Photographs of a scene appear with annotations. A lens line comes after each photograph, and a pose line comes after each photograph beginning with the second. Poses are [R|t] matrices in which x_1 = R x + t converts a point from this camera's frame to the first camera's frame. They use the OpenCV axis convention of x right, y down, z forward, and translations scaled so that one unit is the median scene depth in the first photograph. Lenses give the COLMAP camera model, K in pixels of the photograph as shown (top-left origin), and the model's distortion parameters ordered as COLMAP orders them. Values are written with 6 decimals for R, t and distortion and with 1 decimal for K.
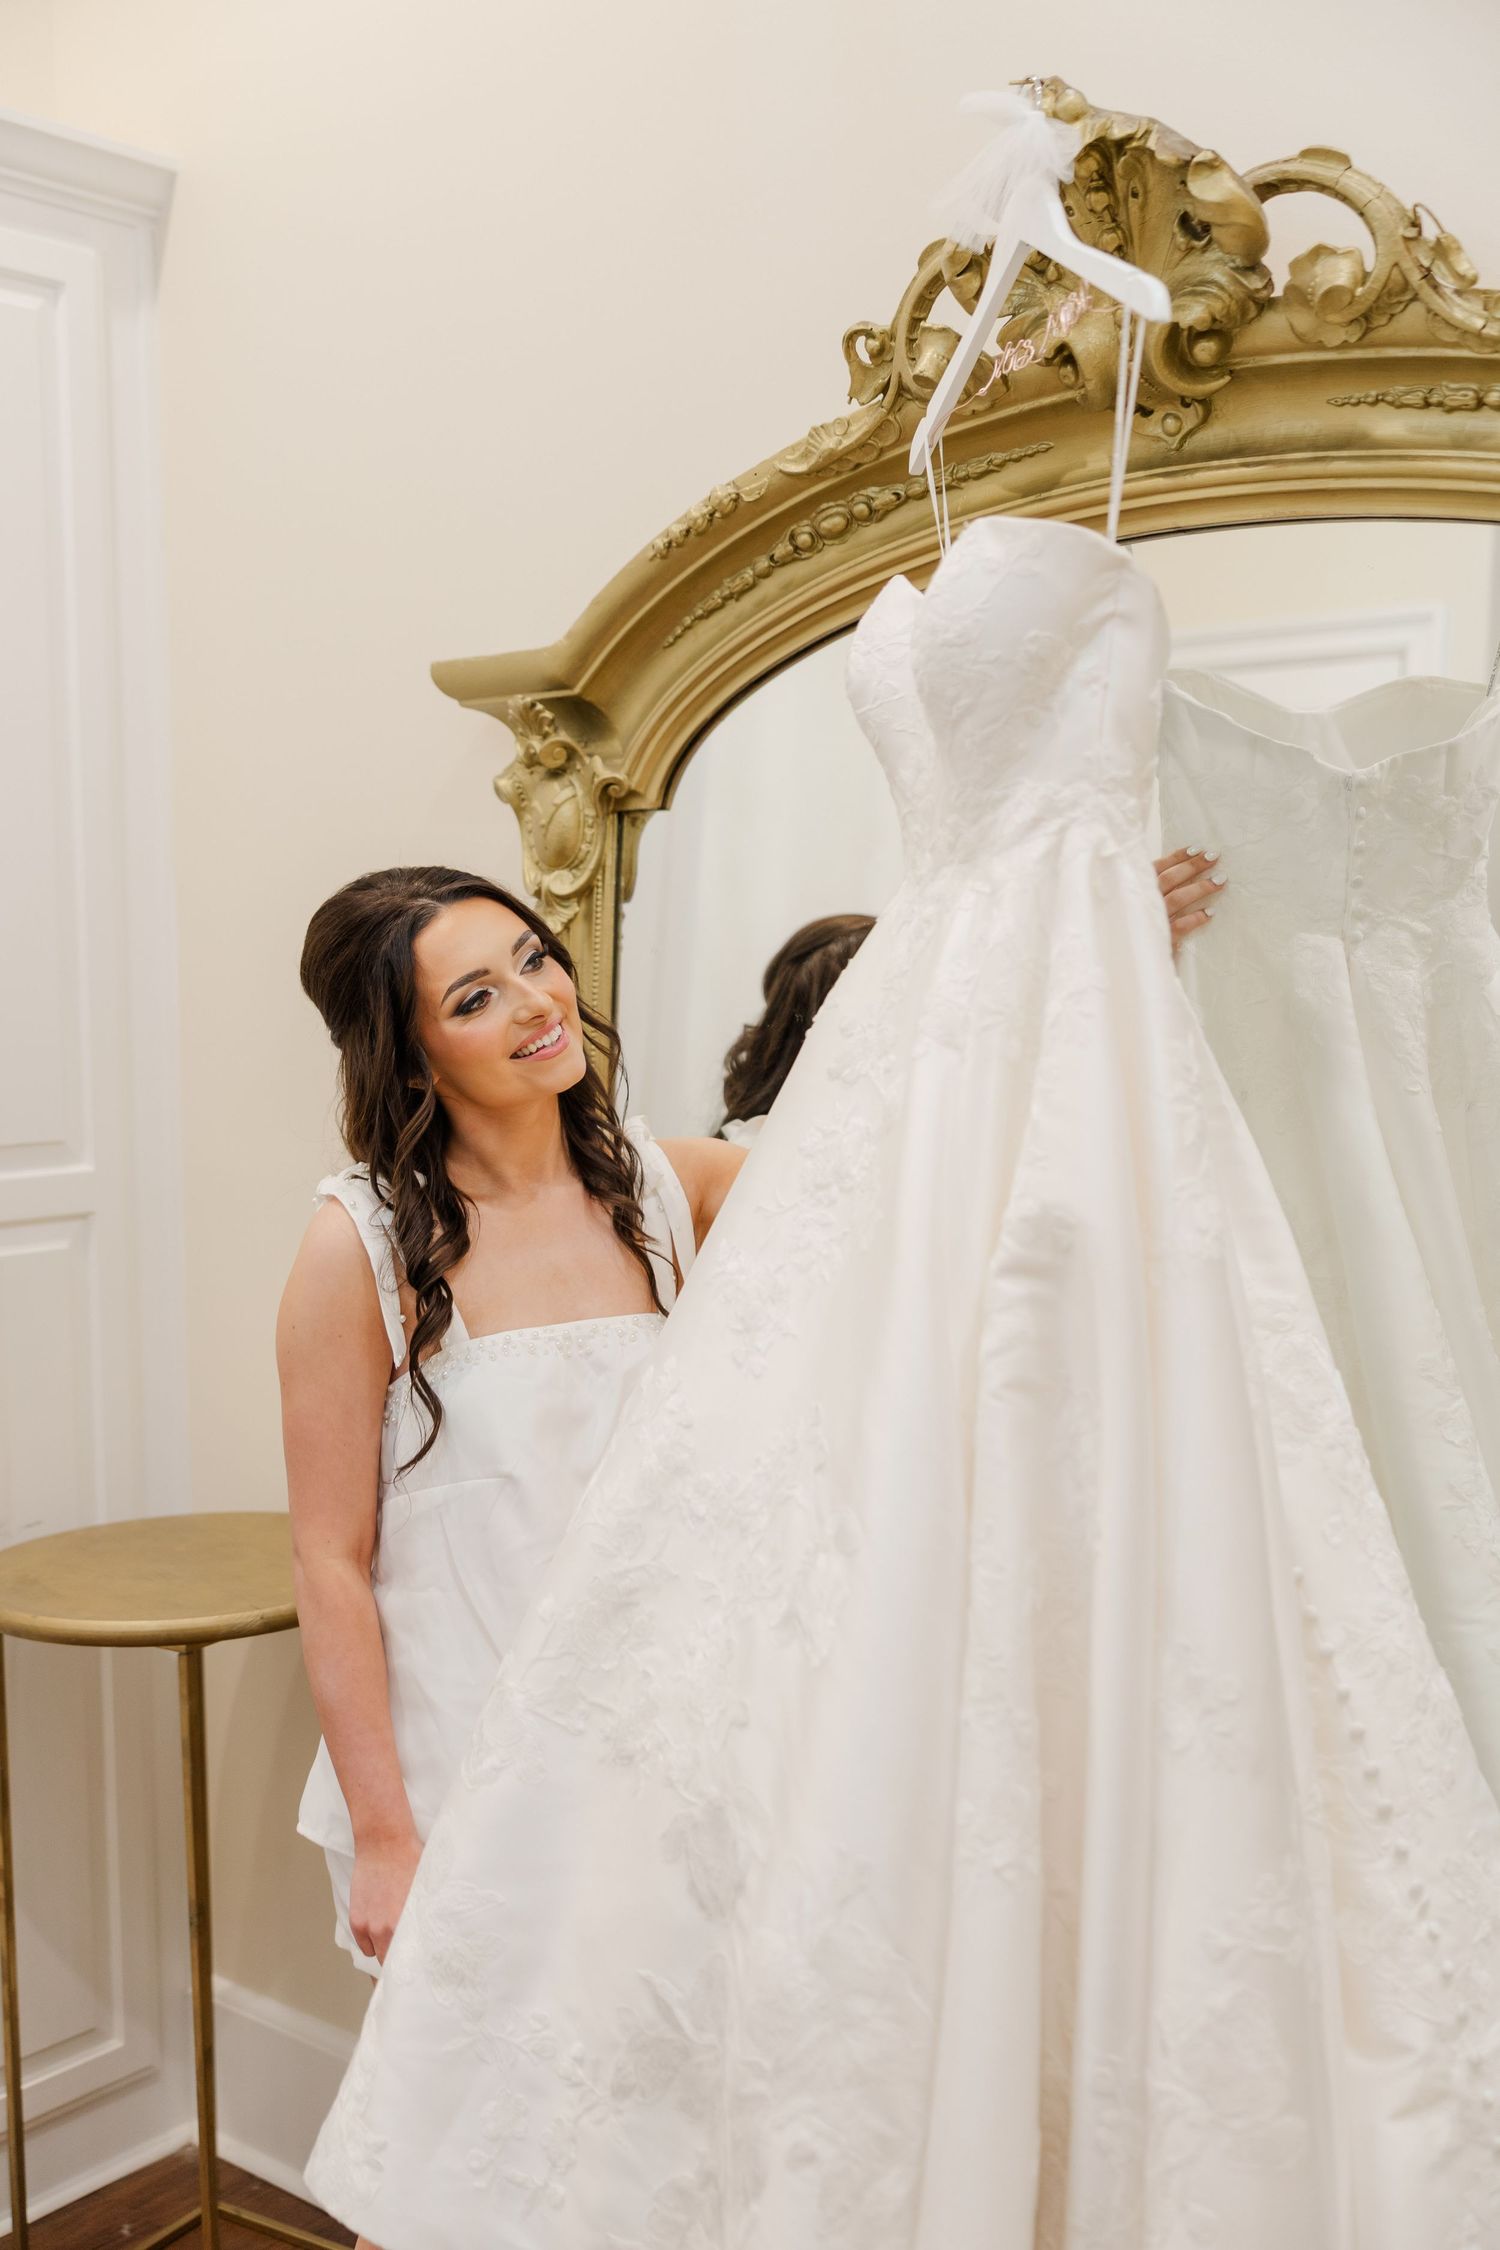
lens RADIAL K [[2404.2, 0, 753.2], [0, 2404.2, 1103.2], [0, 0, 1]] dist [-0.008682, 0.000000]
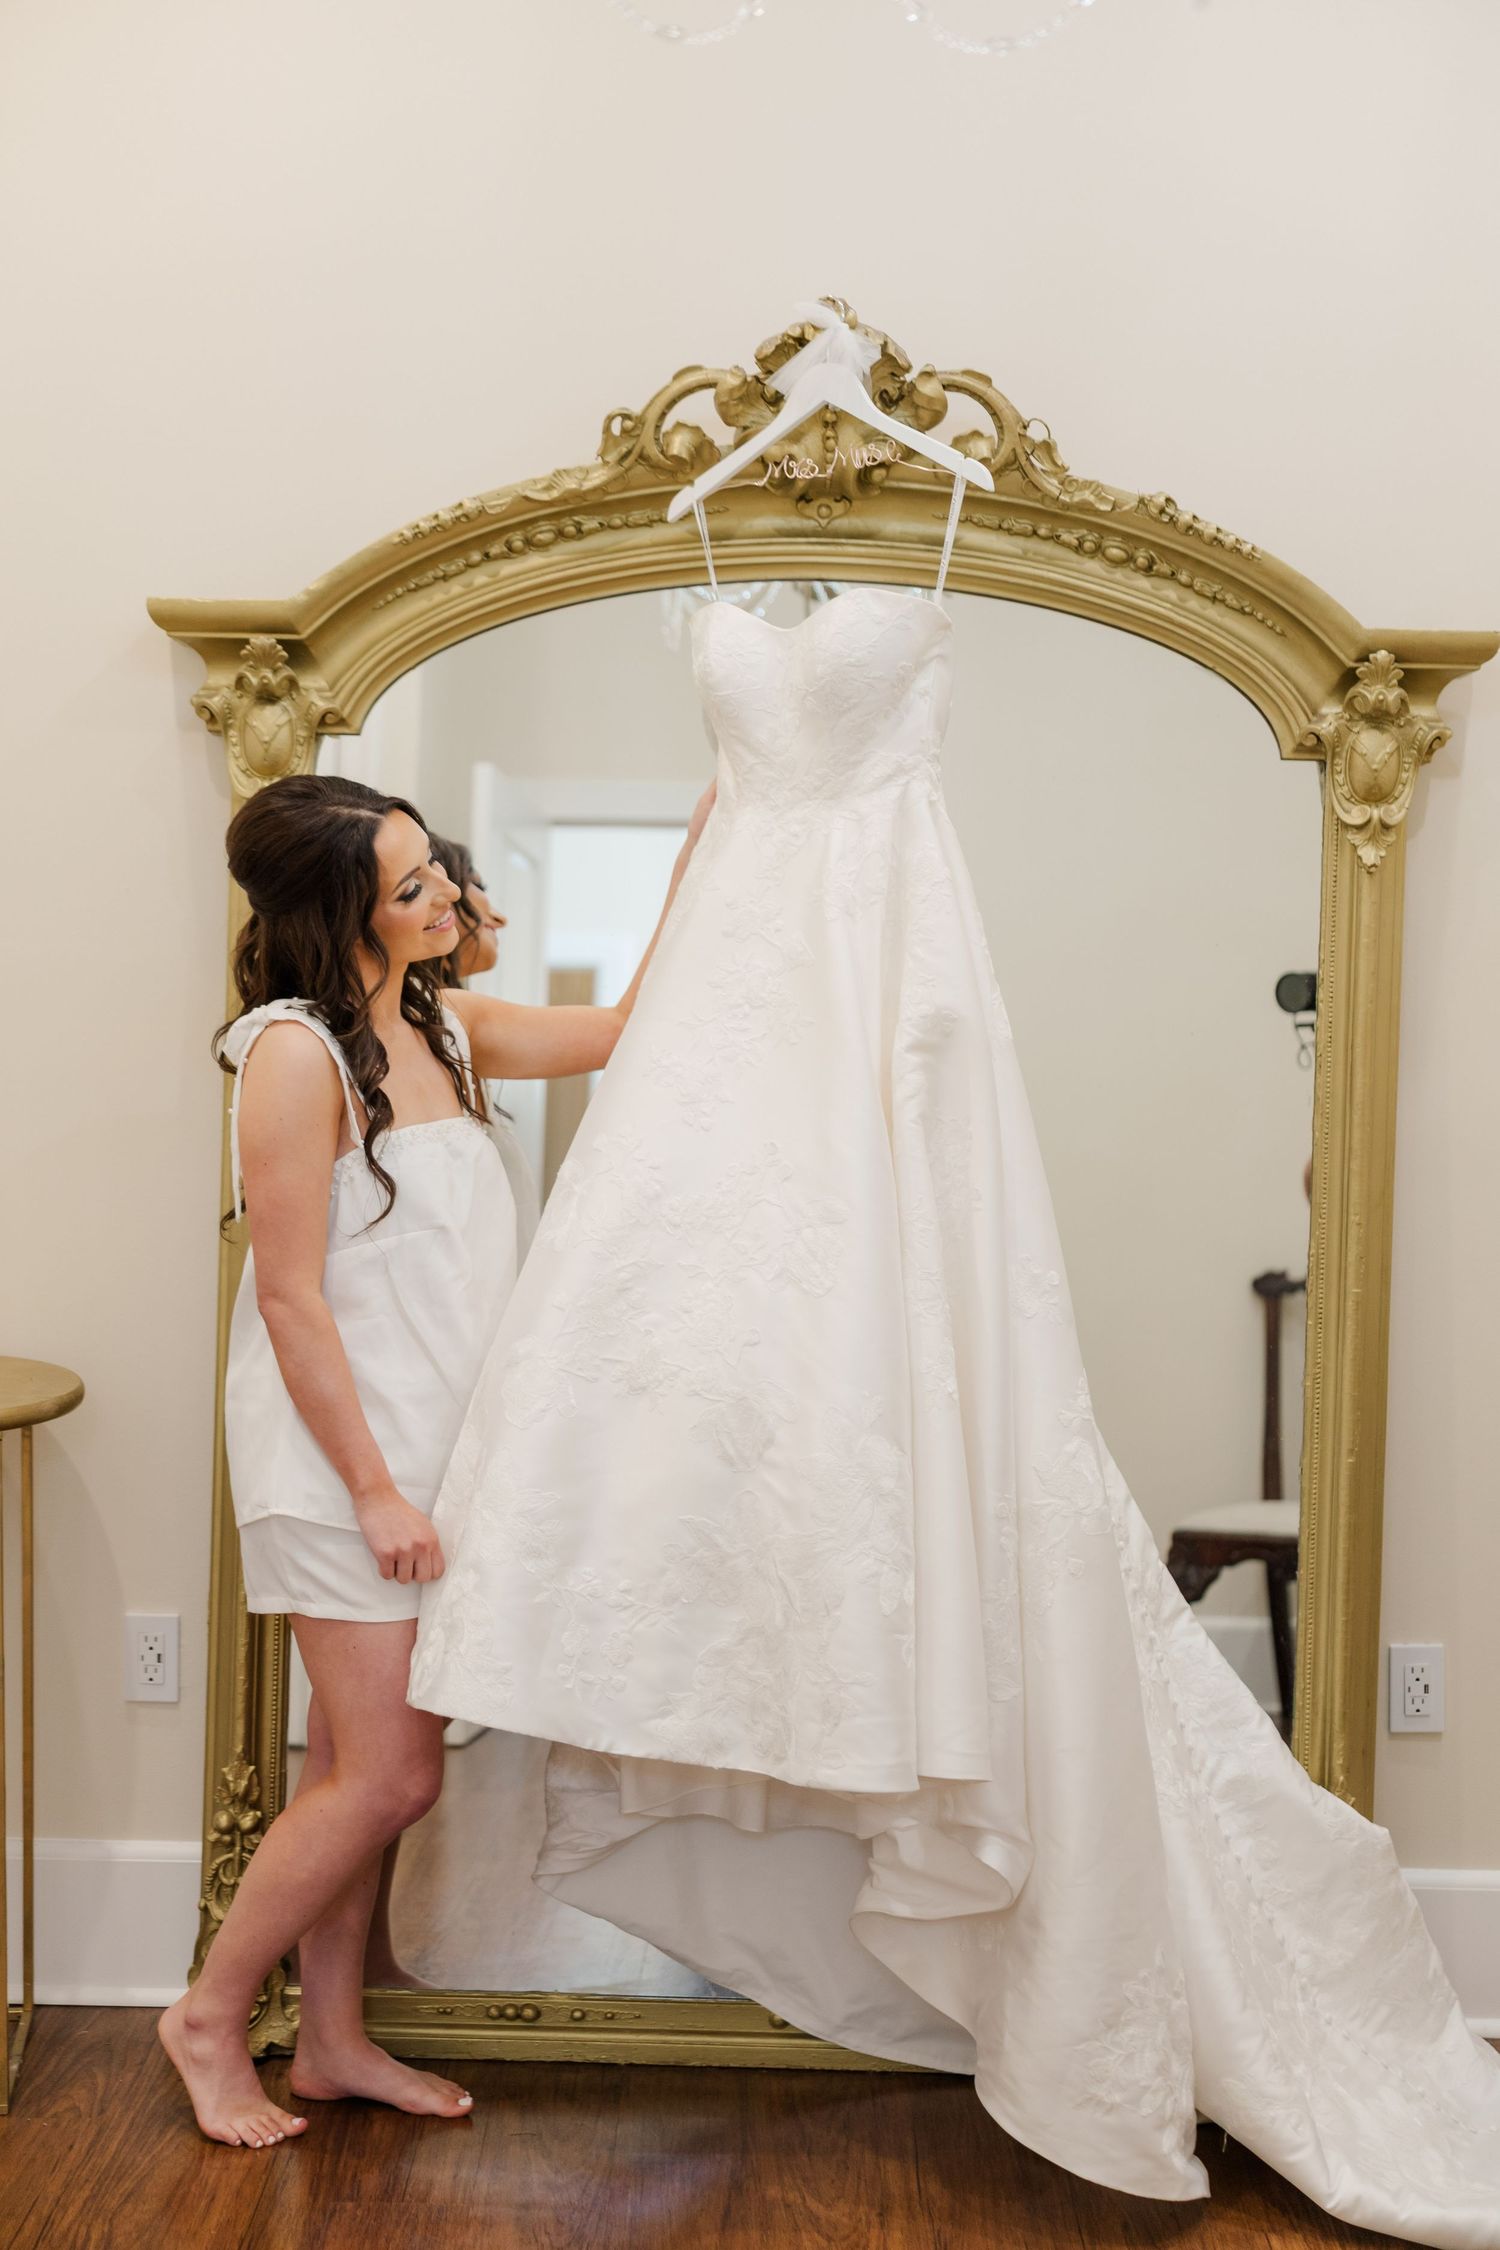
lens RADIAL K [[3197.6, 0, 798.2], [0, 3197.6, 1112.3], [0, 0, 1]] dist [-0.051683, 0.000000]
pose [[0.765468, -0.016465, 0.643263, -1.219217], [0.011158, 0.999862, 0.012314, 0.075781], [-0.643377, -0.002249, 0.765546, -0.565418]]
